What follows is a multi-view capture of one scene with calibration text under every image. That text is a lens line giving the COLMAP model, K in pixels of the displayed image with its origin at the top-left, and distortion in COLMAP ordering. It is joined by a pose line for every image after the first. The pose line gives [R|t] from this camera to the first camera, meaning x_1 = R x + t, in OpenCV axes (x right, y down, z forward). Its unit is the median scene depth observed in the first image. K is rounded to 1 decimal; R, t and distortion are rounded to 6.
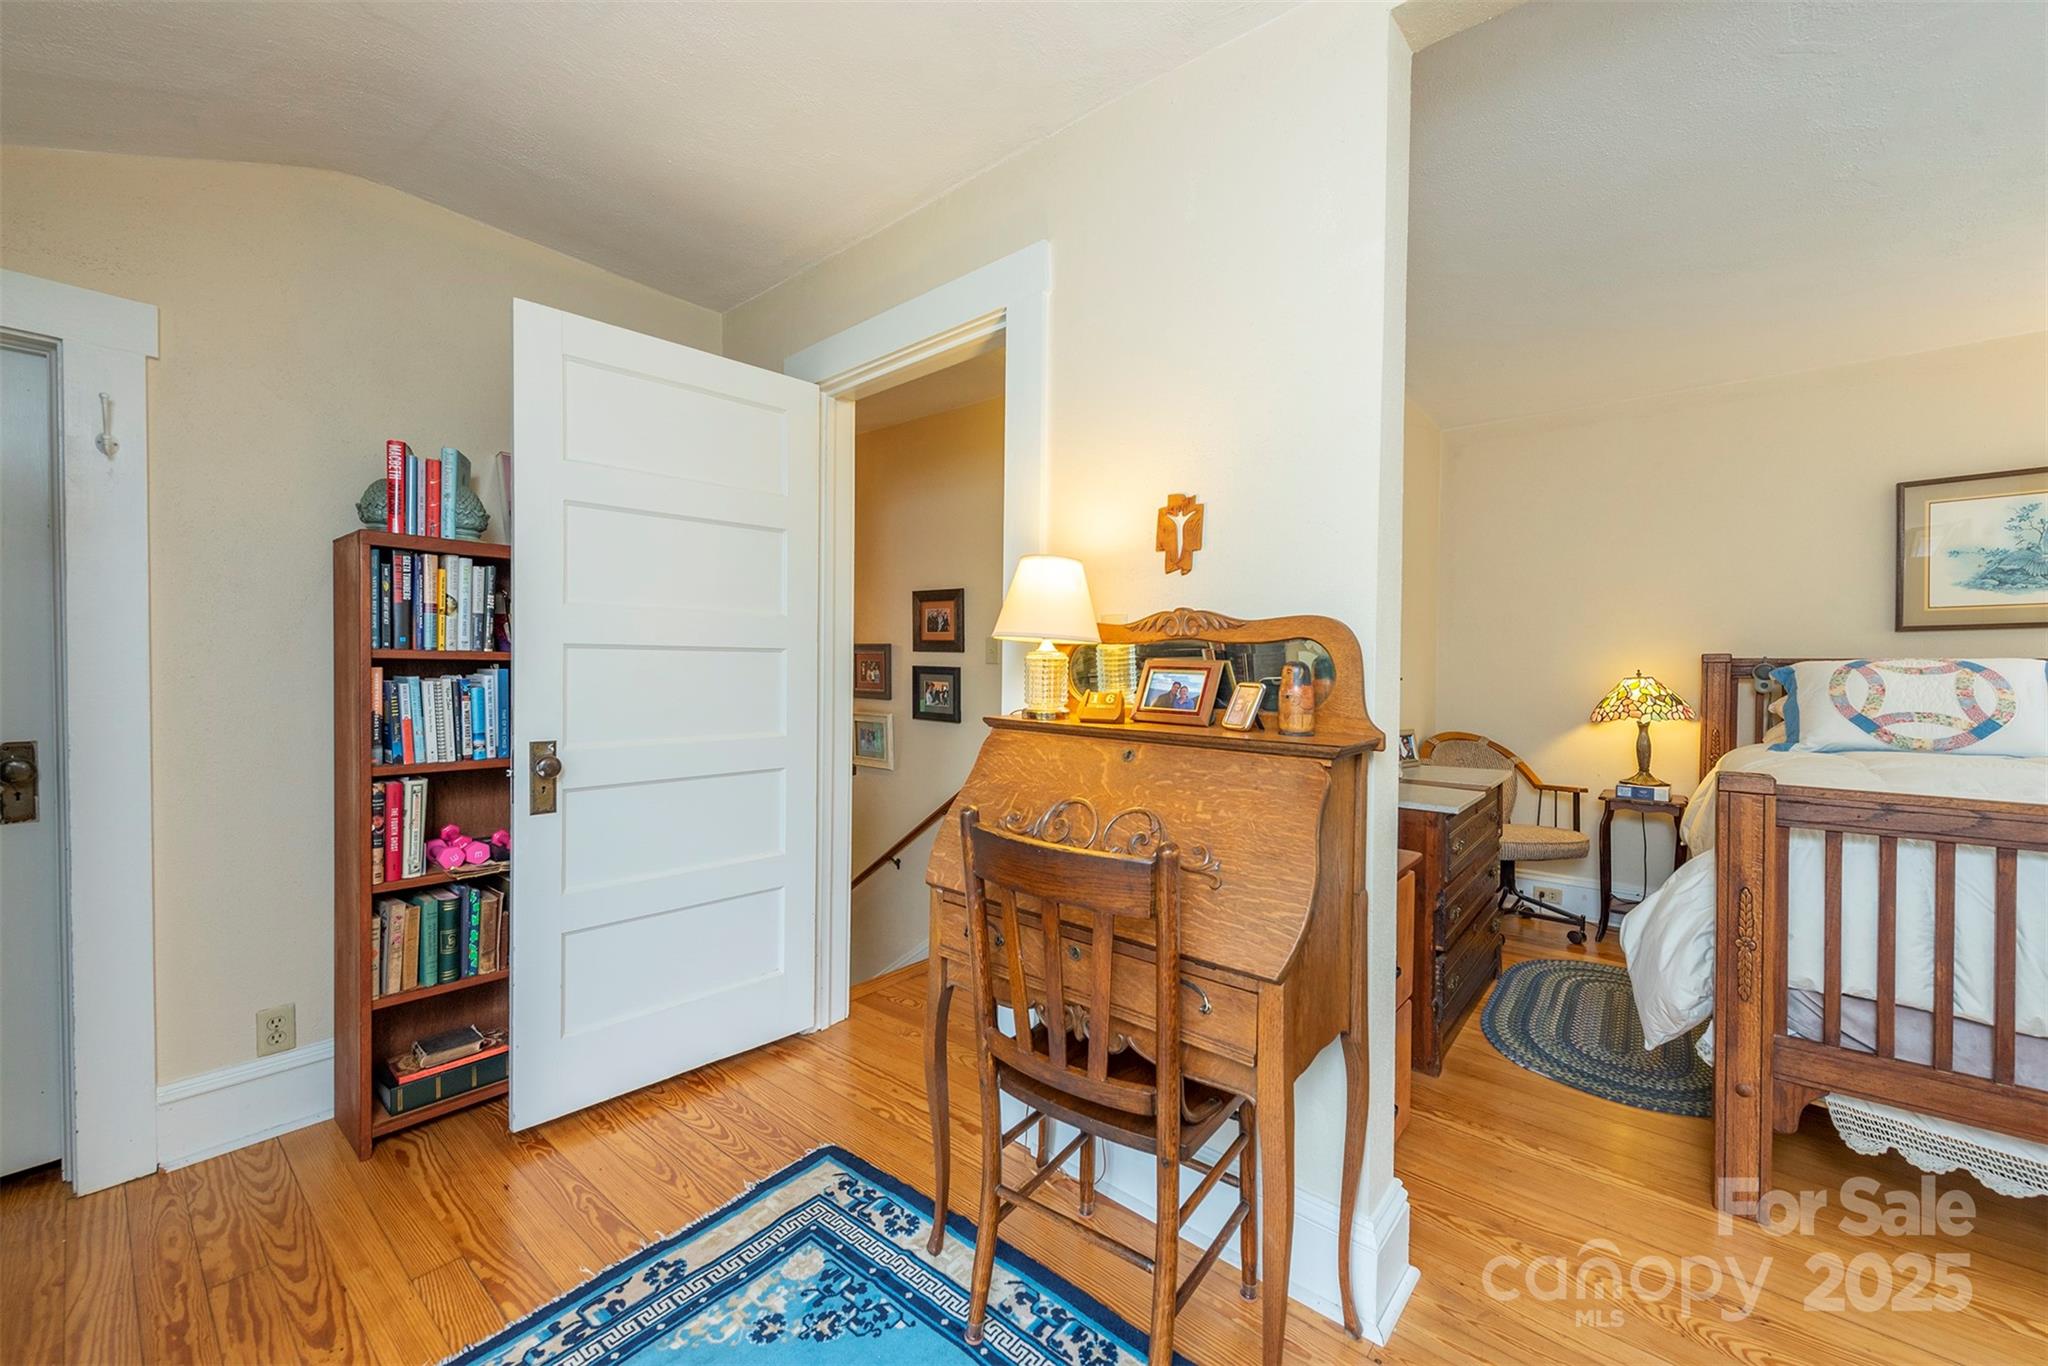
lens RADIAL K [[800.4, 0, 1040.3], [0, 800.4, 673.6], [0, 0, 1]] dist [0.012499, -0.003410]
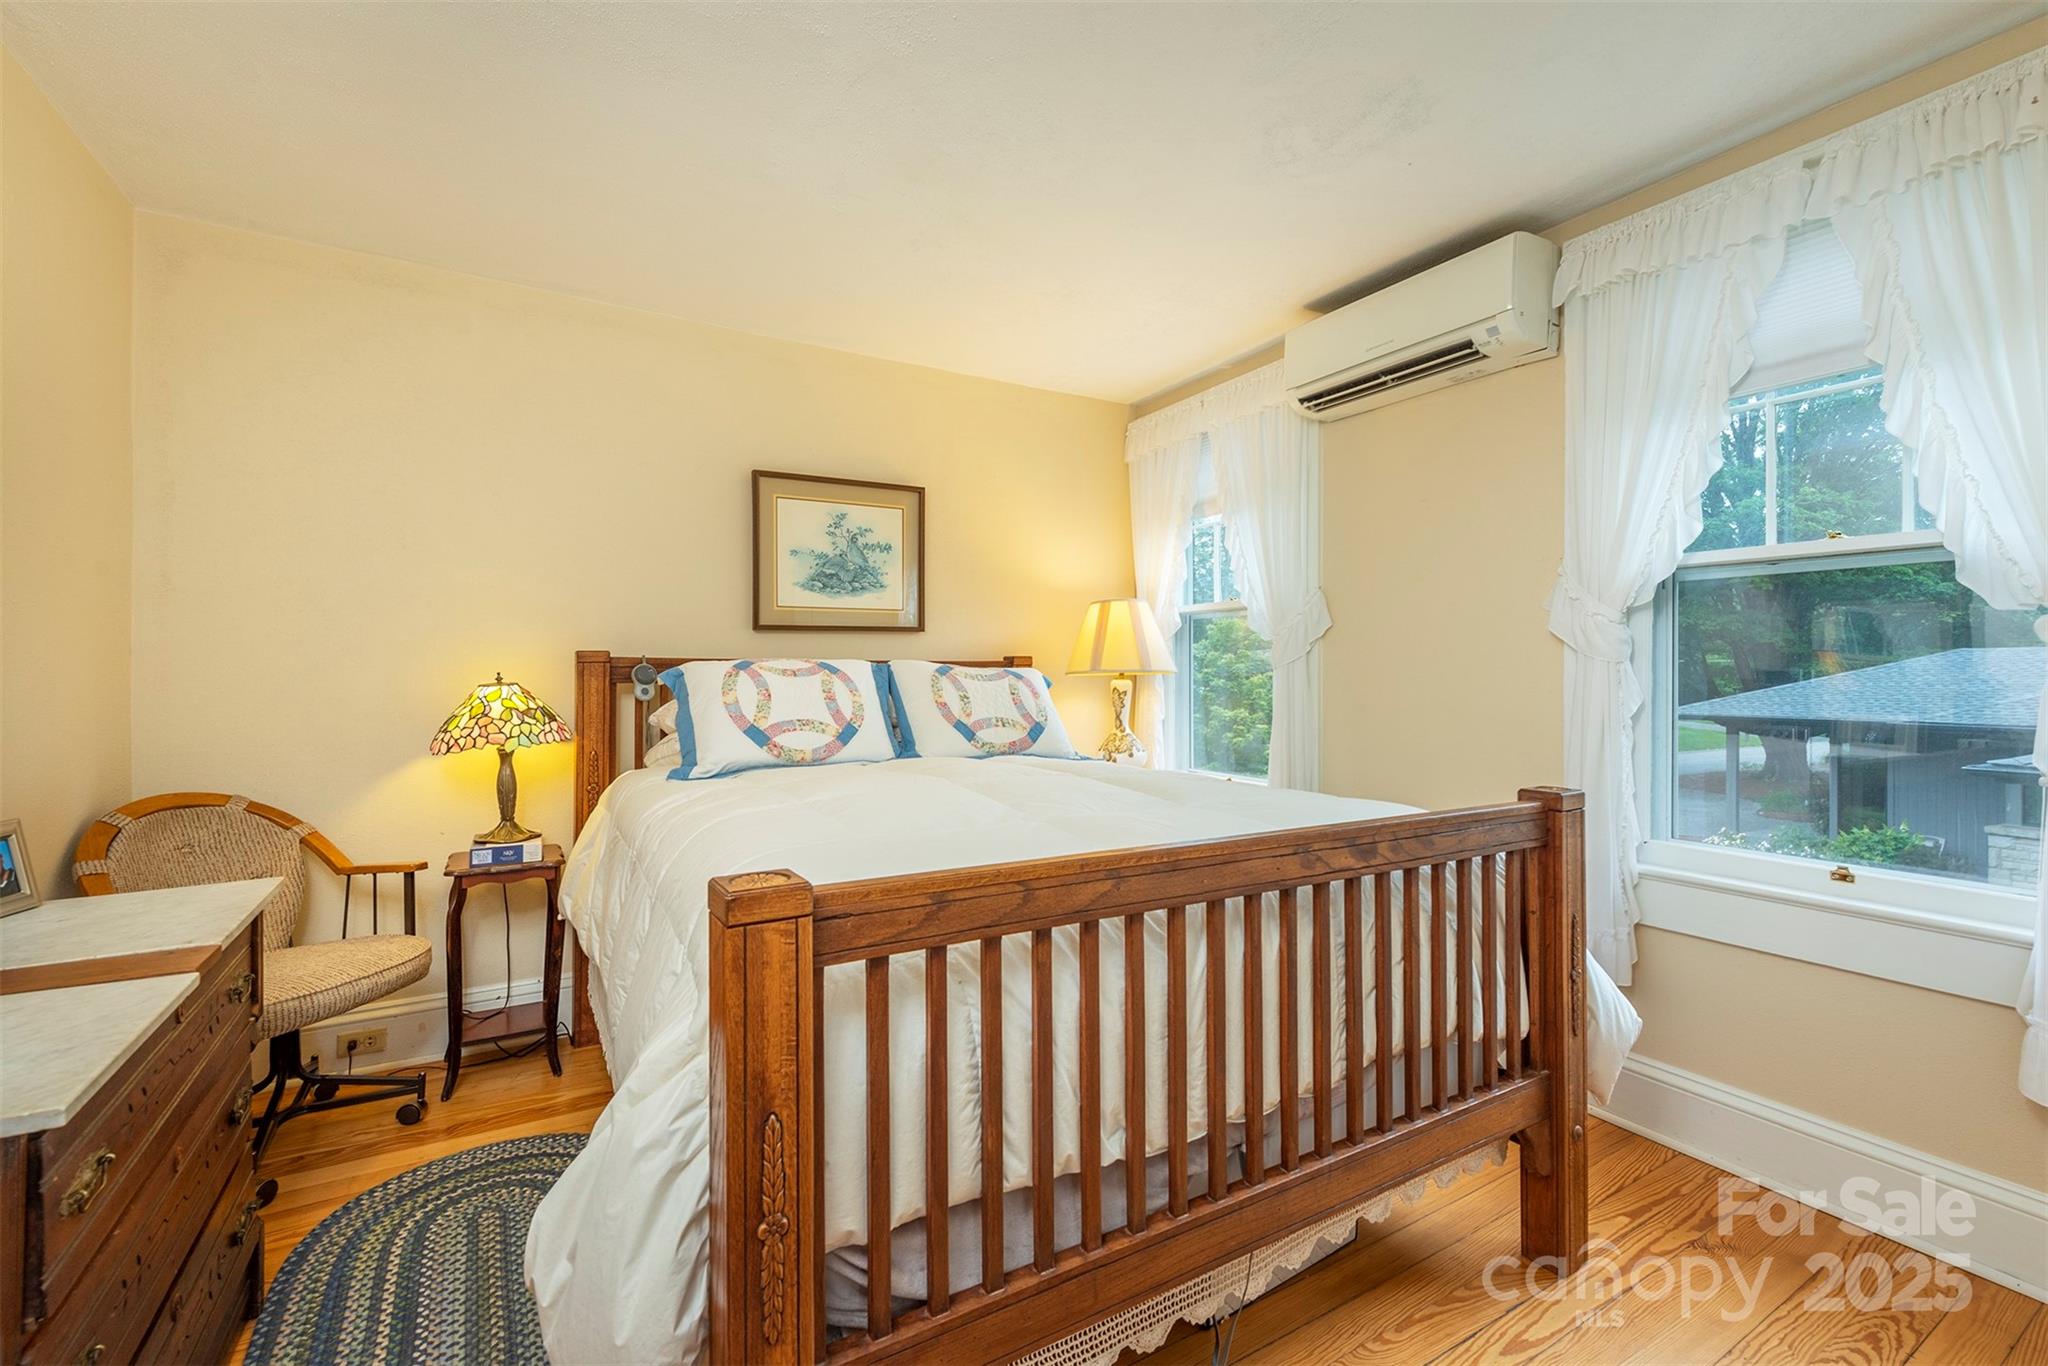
lens RADIAL K [[913.2, 0, 1043.7], [0, 913.2, 672.0], [0, 0, 1]] dist [0.002123, -0.003320]
pose [[0.359794, -0.003572, 0.933025, 0.204254], [0.008010, 0.999968, 0.000739, -0.002300], [-0.932997, 0.007207, 0.359811, 0.317619]]
